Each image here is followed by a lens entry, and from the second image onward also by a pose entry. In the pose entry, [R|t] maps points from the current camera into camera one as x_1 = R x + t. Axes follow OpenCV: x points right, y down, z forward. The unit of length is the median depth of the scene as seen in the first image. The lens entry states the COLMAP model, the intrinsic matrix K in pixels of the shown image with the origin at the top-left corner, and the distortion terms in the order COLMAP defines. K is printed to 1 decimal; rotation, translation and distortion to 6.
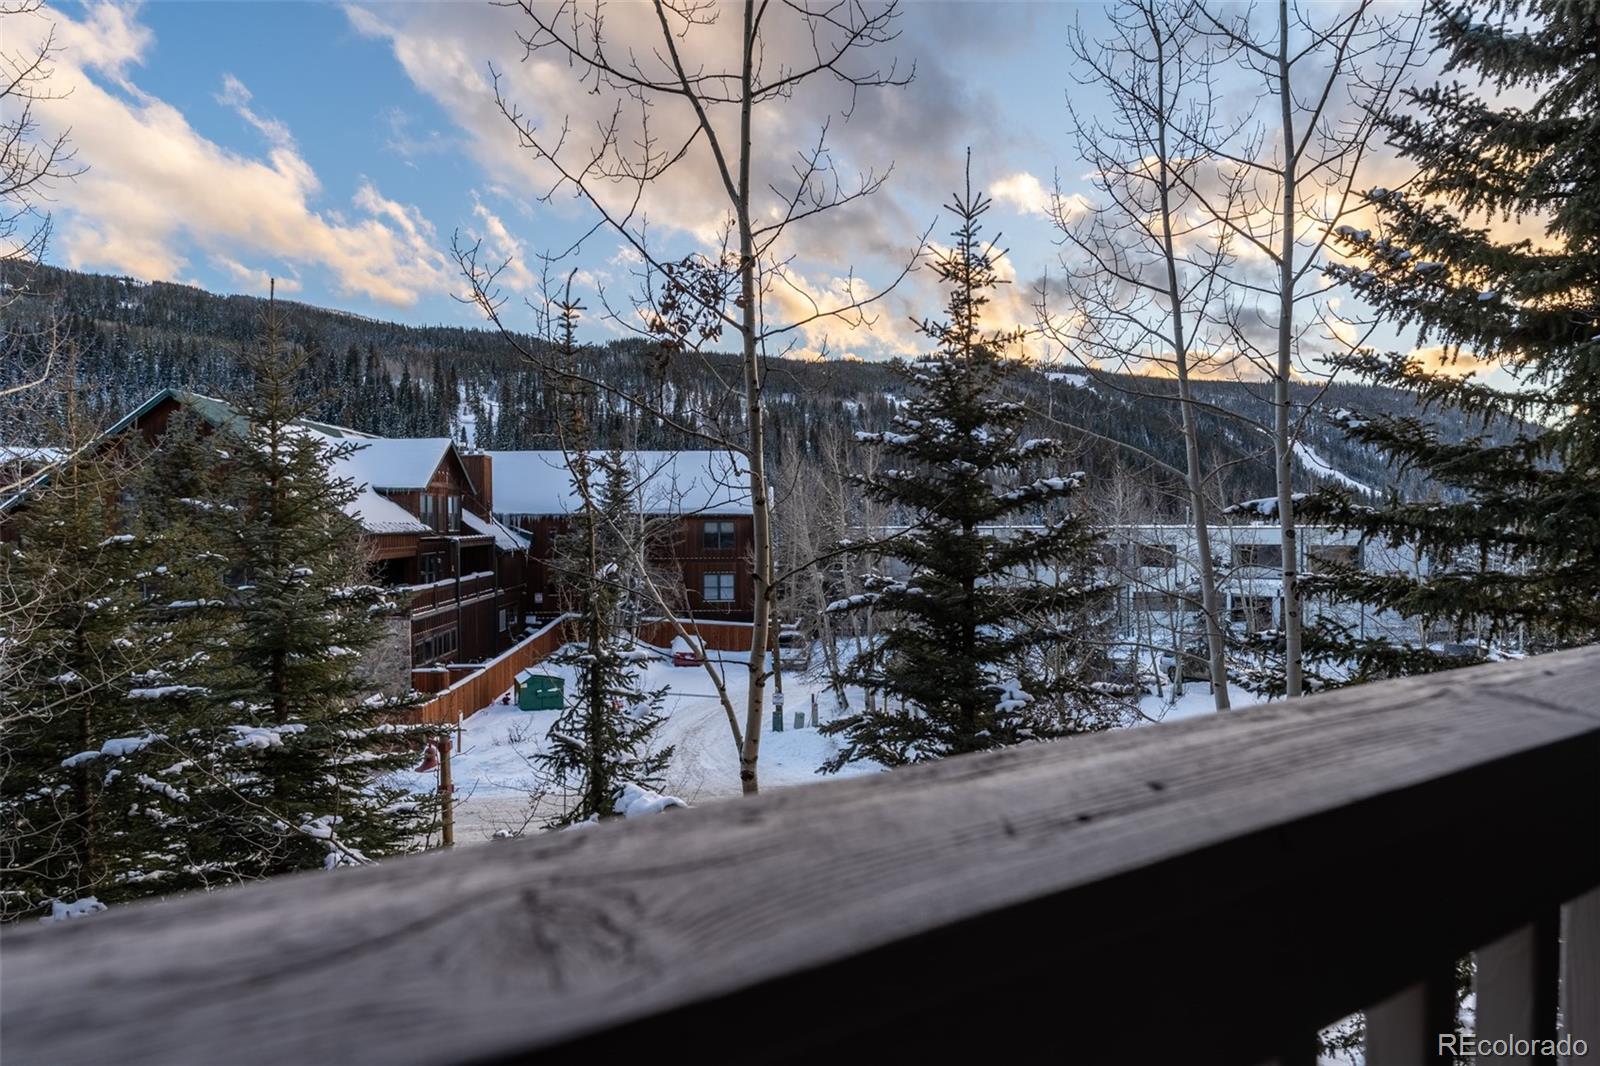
lens RADIAL K [[790.7, 0, 803.2], [0, 790.7, 532.2], [0, 0, 1]] dist [-0.003279, 0.000317]
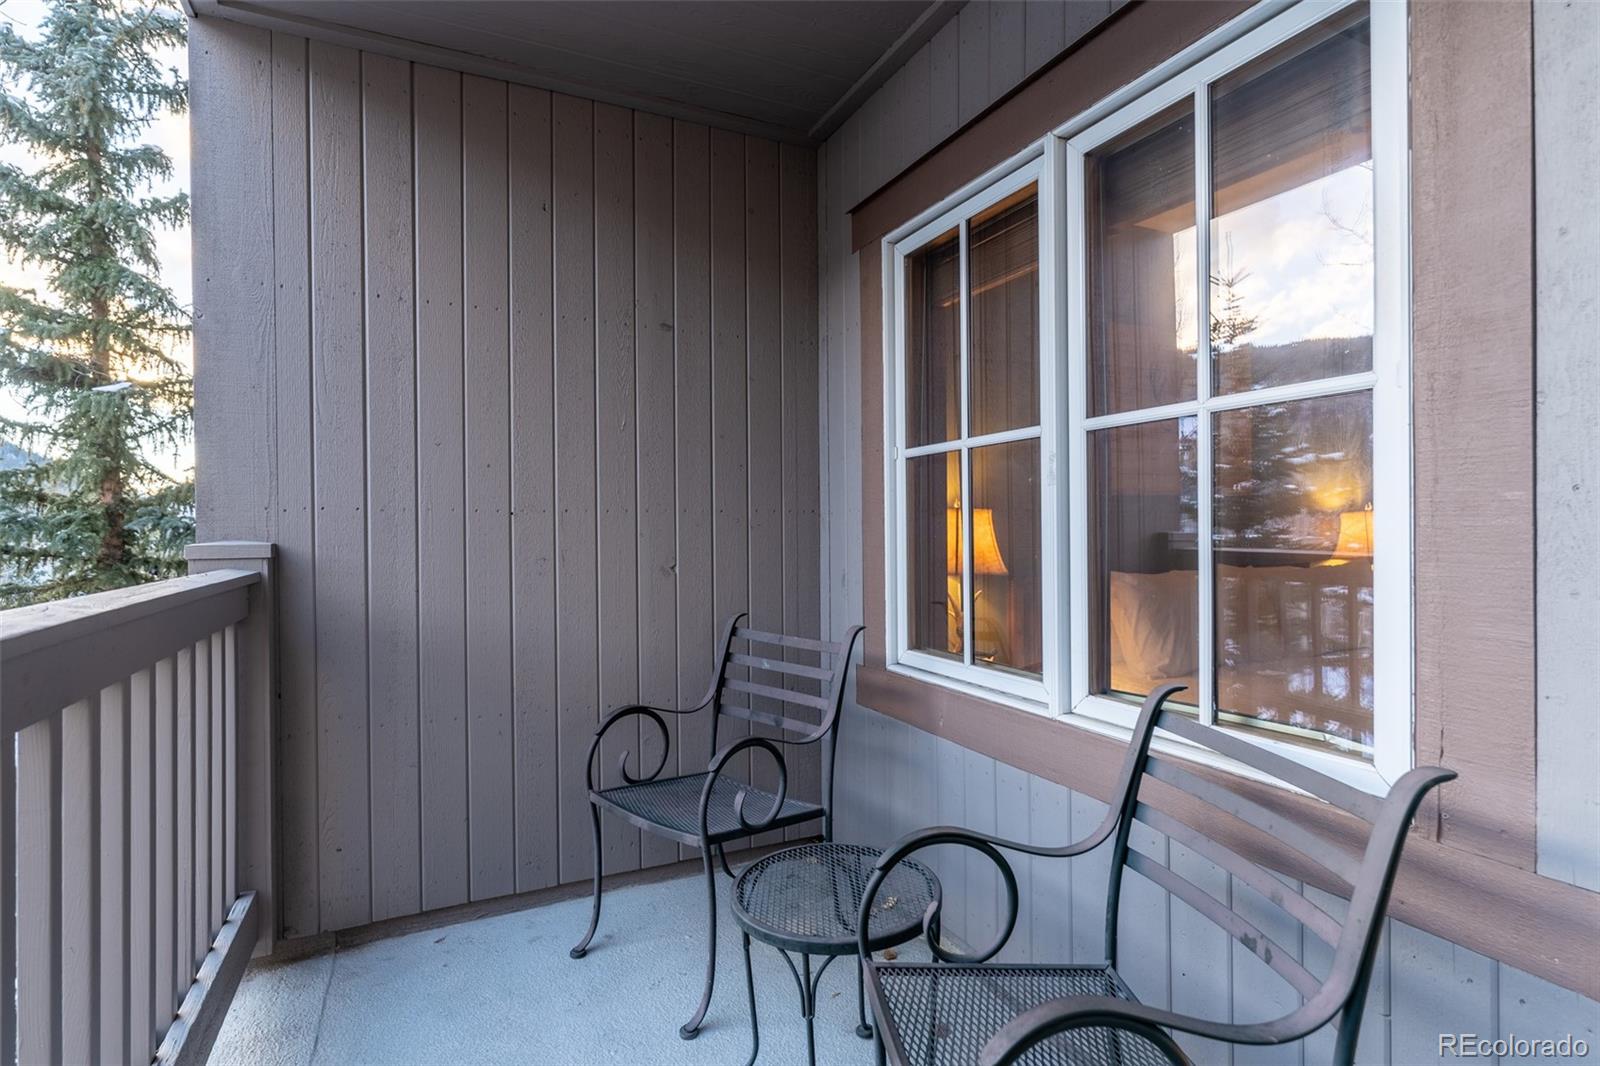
lens RADIAL K [[790.7, 0, 799.6], [0, 790.7, 531.0], [0, 0, 1]] dist [-0.003279, 0.000317]
pose [[0.039626, 0.000295, 0.999215, -0.163822], [0.026327, 0.999652, -0.001339, 0.007091], [-0.998868, 0.026359, 0.039604, -0.131519]]
